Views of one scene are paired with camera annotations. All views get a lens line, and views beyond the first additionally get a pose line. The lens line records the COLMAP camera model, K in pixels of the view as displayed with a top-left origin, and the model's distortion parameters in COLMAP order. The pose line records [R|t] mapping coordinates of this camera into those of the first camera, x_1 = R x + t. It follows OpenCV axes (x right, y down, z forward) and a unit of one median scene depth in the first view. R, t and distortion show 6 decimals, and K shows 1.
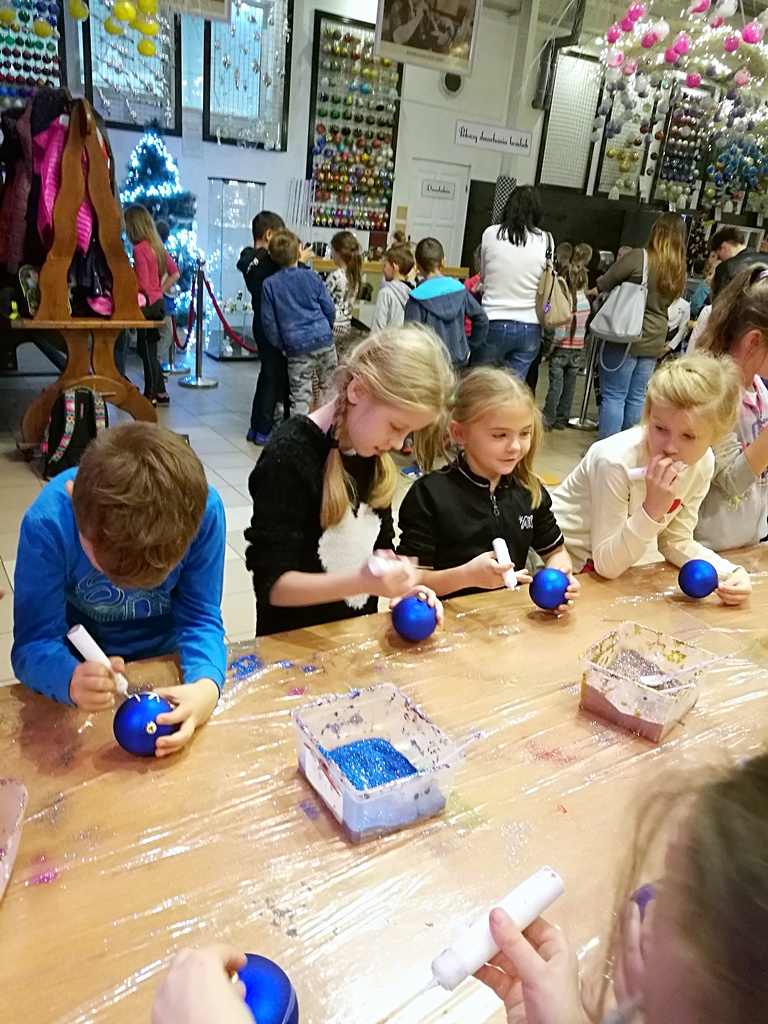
lens RADIAL K [[761.2, 0, 382.7], [0, 761.2, 530.0], [0, 0, 1]] dist [-0.006265, 0.006848]
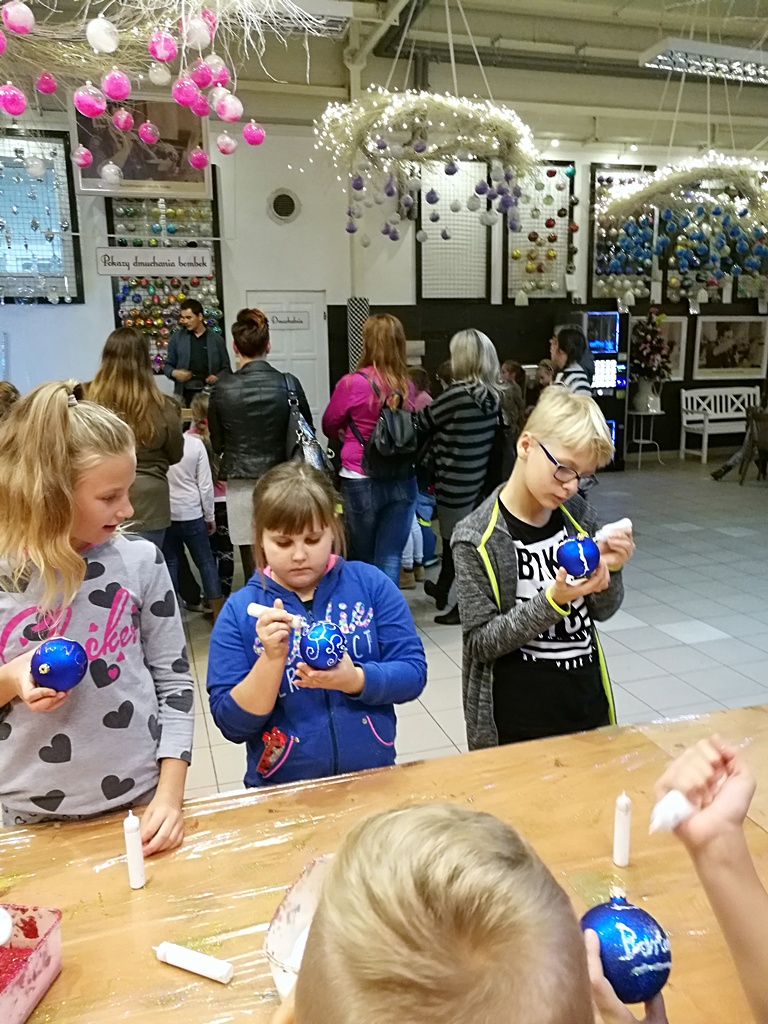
lens RADIAL K [[810.2, 0, 384.0], [0, 810.2, 512.0], [0, 0, 1]] dist [-0.040612, 0.062878]
pose [[0.969289, -0.059351, -0.238656, 0.414122], [0.012003, 0.980702, -0.195140, -0.049443], [0.245632, 0.186282, 0.951296, 0.191995]]
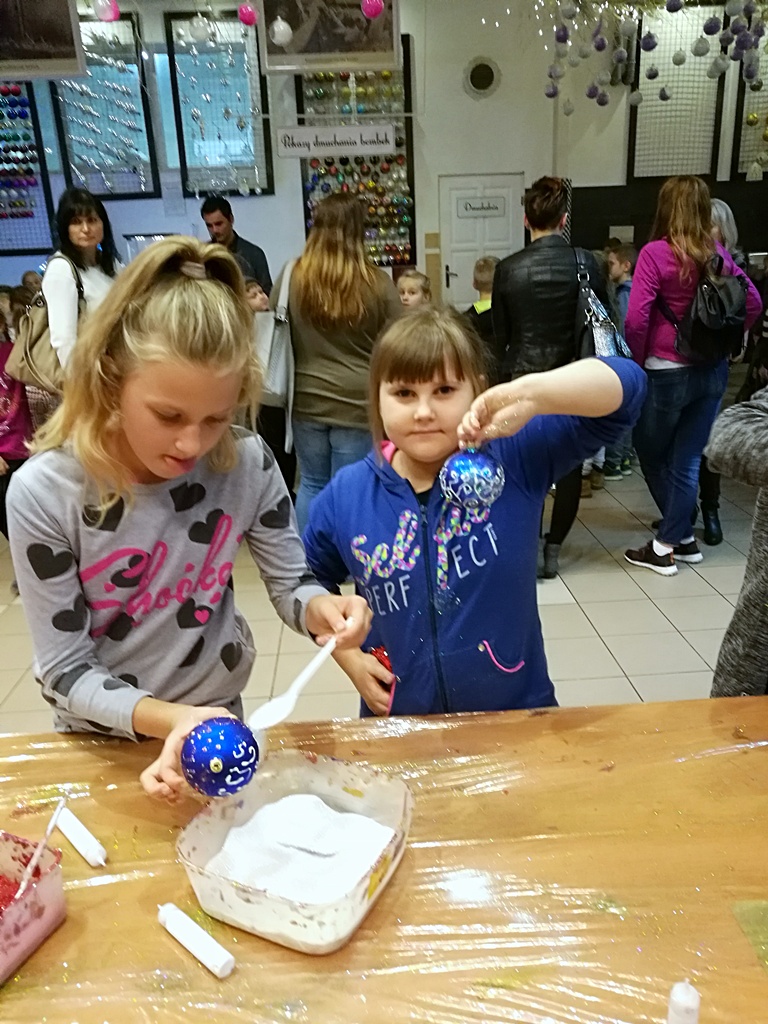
lens RADIAL K [[810.2, 0, 384.0], [0, 810.2, 512.0], [0, 0, 1]] dist [-0.040612, 0.062878]
pose [[0.883993, 0.020801, -0.467037, 0.415569], [-0.063323, 0.995130, -0.075535, -0.051893], [0.463192, 0.096347, 0.881005, 0.232396]]
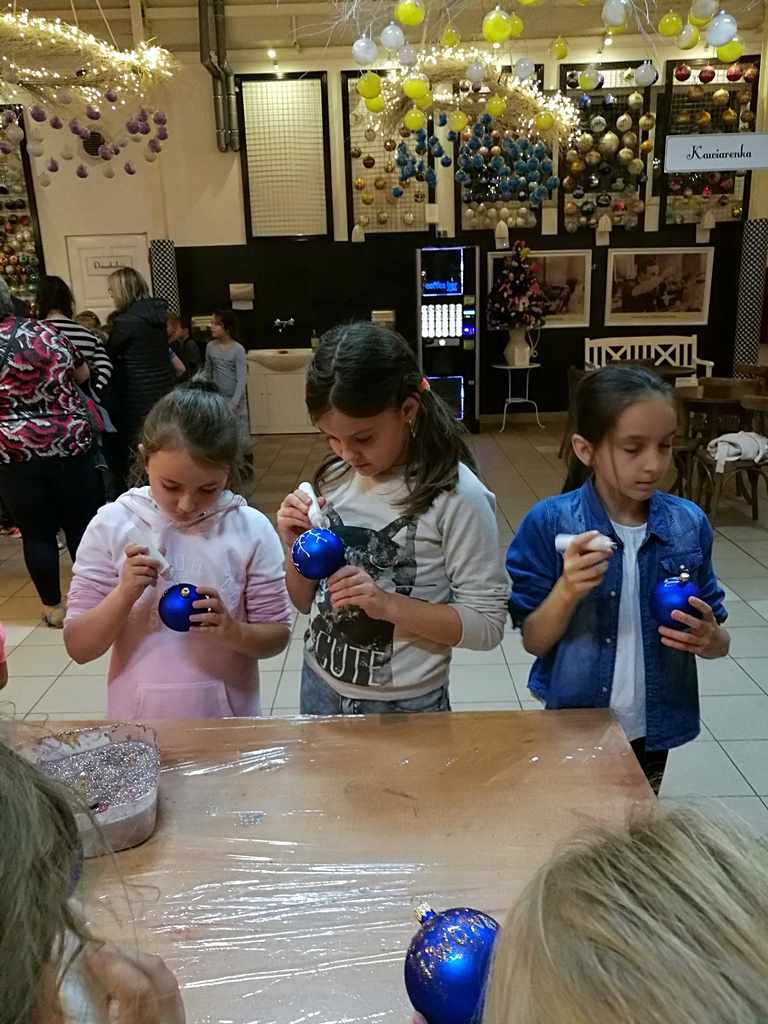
lens RADIAL K [[809.8, 0, 384.0], [0, 809.8, 512.0], [0, 0, 1]] dist [-0.030230, 0.000428]
pose [[0.867134, 0.020307, -0.497660, 0.838113], [-0.085741, 0.990339, -0.108986, -0.108921], [0.490639, 0.137176, 0.860498, 0.439499]]
